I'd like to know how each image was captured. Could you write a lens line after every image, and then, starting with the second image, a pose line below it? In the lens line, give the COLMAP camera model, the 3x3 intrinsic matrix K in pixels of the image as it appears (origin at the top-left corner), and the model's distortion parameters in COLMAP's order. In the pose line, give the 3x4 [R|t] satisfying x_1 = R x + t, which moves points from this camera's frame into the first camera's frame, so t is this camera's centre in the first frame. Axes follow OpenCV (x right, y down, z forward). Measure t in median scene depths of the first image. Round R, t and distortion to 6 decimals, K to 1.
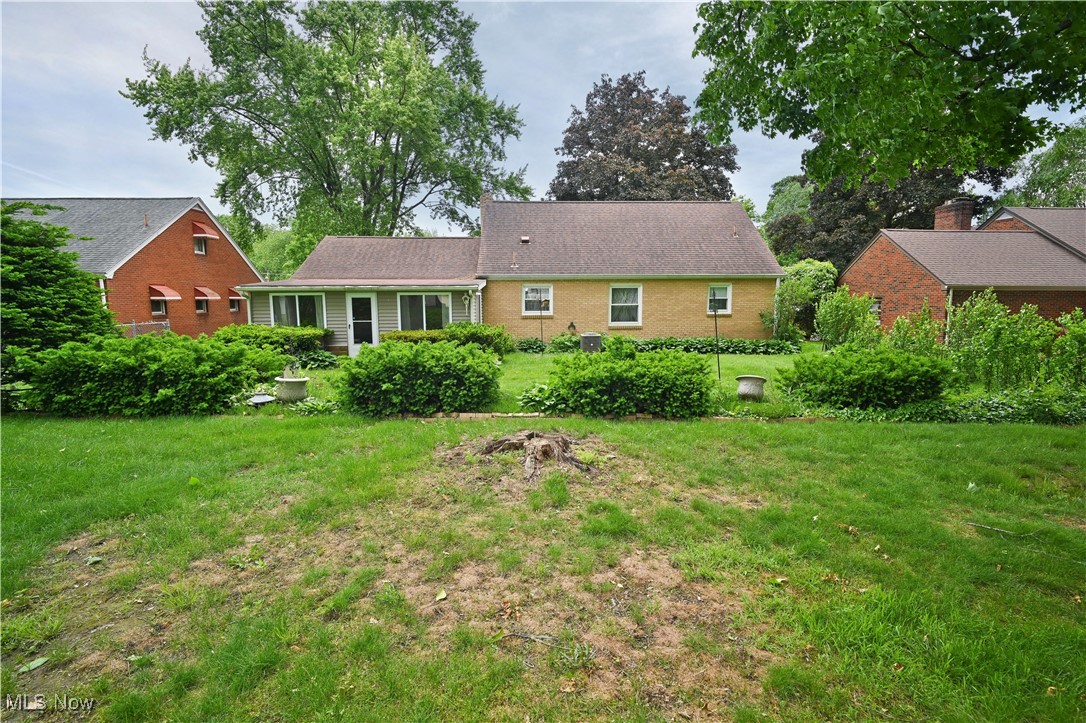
lens RADIAL K [[499.5, 0, 548.7], [0, 499.5, 350.9], [0, 0, 1]] dist [-0.001650, -0.000374]
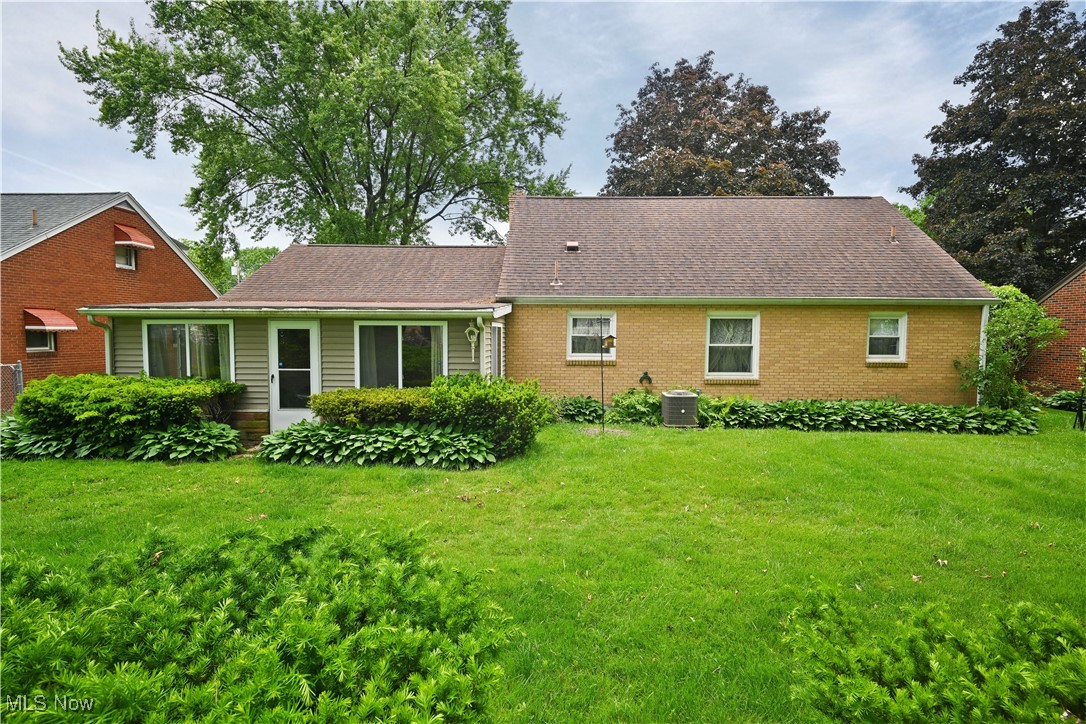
lens RADIAL K [[506.9, 0, 546.0], [0, 506.9, 365.6], [0, 0, 1]] dist [-0.009703, -0.000893]
pose [[0.997110, 0.015271, -0.074422, -0.031144], [-0.018440, 0.998944, -0.042085, -0.035759], [0.073701, 0.043336, 0.996338, 0.349073]]
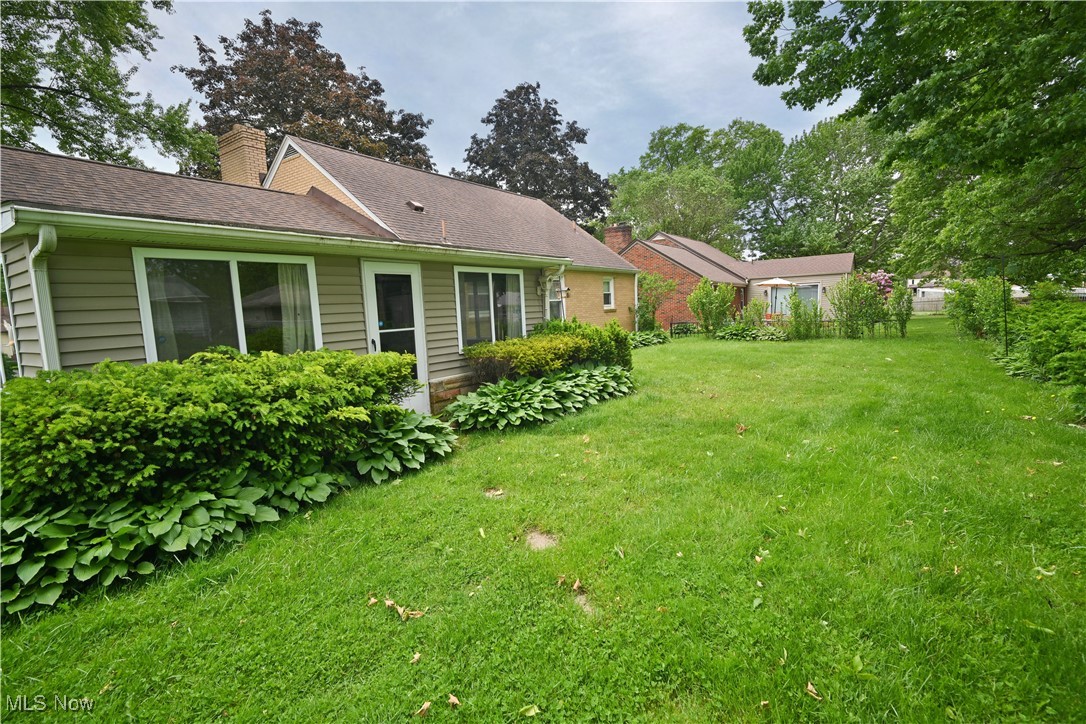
lens RADIAL K [[490.4, 0, 538.1], [0, 490.4, 367.0], [0, 0, 1]] dist [-0.024020, 0.000098]
pose [[0.619578, -0.118001, 0.776015, -0.500304], [0.125978, 0.990768, 0.050075, -0.027225], [-0.774760, 0.066735, 0.628724, 0.517154]]
